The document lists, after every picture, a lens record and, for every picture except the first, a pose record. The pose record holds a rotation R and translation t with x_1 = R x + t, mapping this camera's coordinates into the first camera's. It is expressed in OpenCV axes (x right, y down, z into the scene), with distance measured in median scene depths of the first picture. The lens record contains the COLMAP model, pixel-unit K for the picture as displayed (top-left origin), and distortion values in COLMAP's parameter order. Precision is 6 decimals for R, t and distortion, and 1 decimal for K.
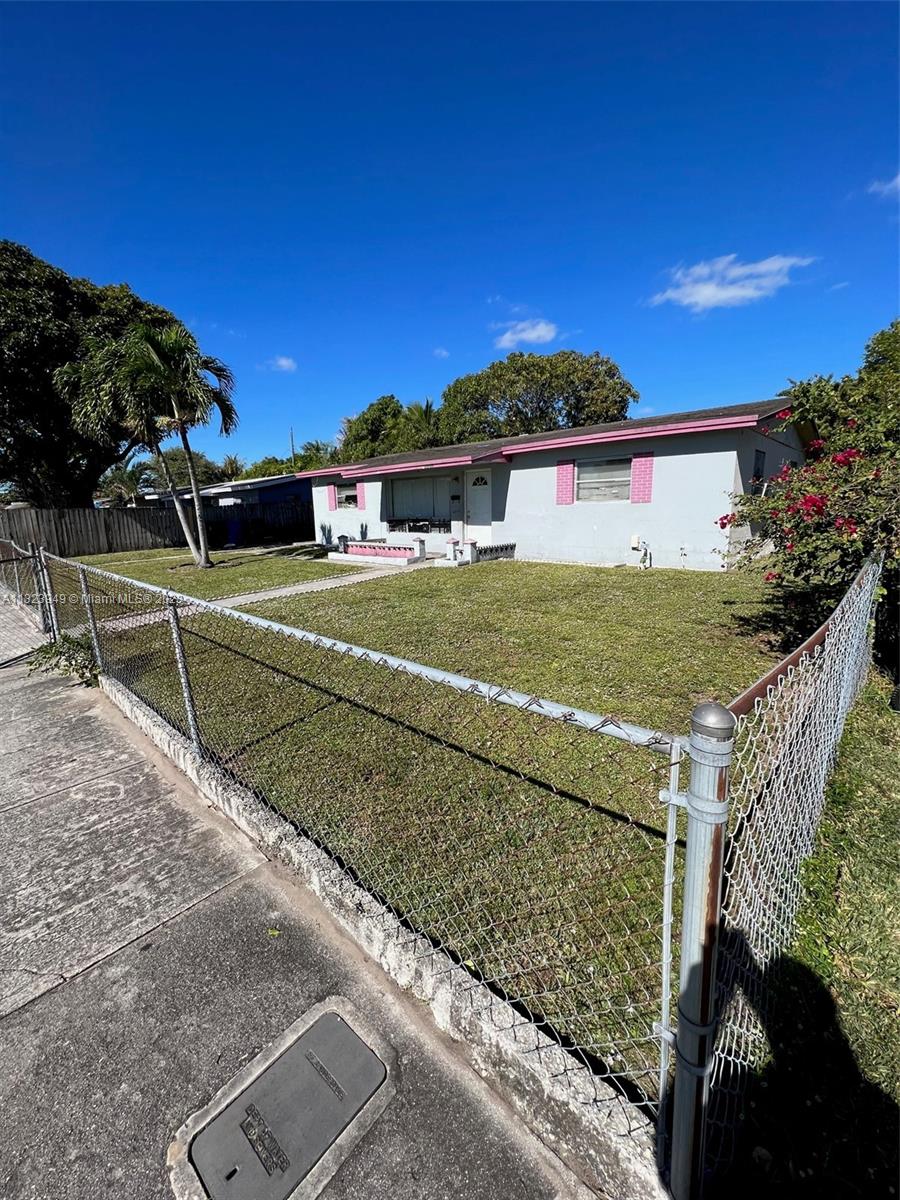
lens RADIAL K [[481.1, 0, 450.0], [0, 481.1, 600.0], [0, 0, 1]] dist [-0.002165, 0.000225]
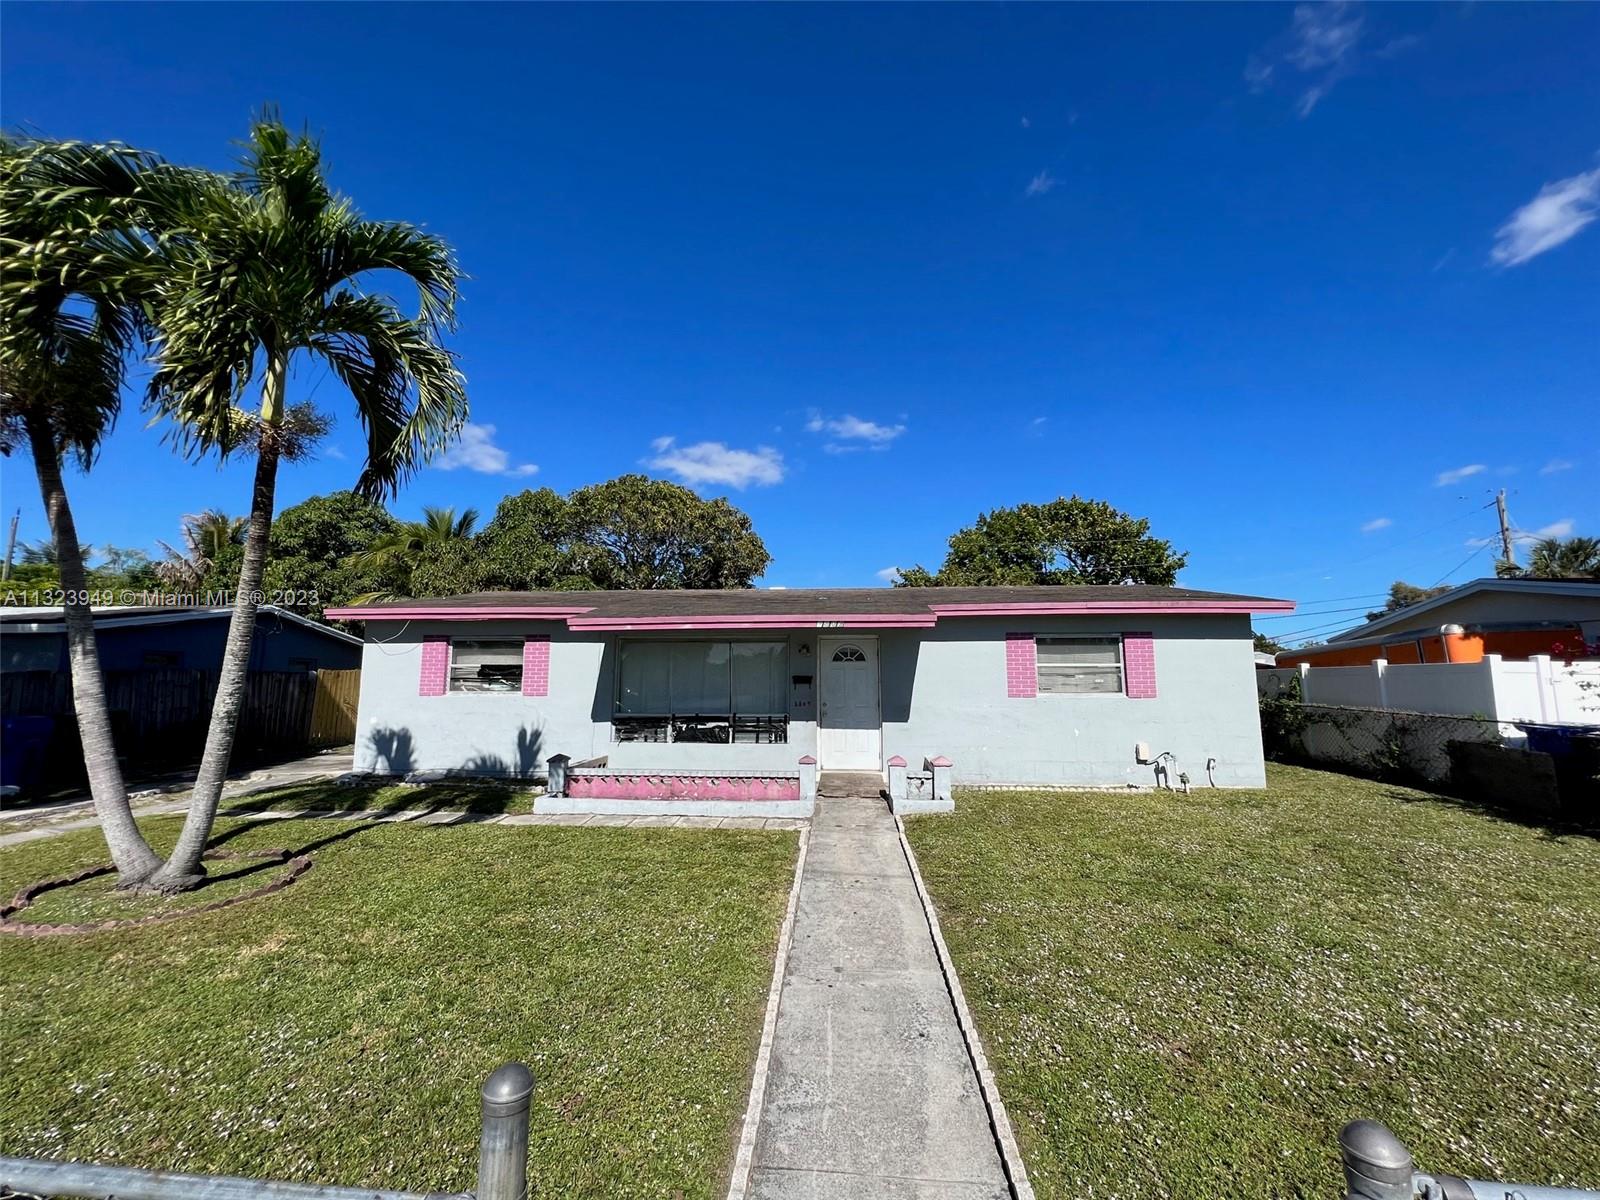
lens RADIAL K [[641.4, 0, 805.1], [0, 641.4, 600.7], [0, 0, 1]] dist [-0.002165, 0.000225]
pose [[0.775796, 0.105783, 0.622054, -0.431810], [0.099792, 0.952870, -0.286496, -0.078260], [-0.623043, 0.284339, 0.728676, 0.387245]]
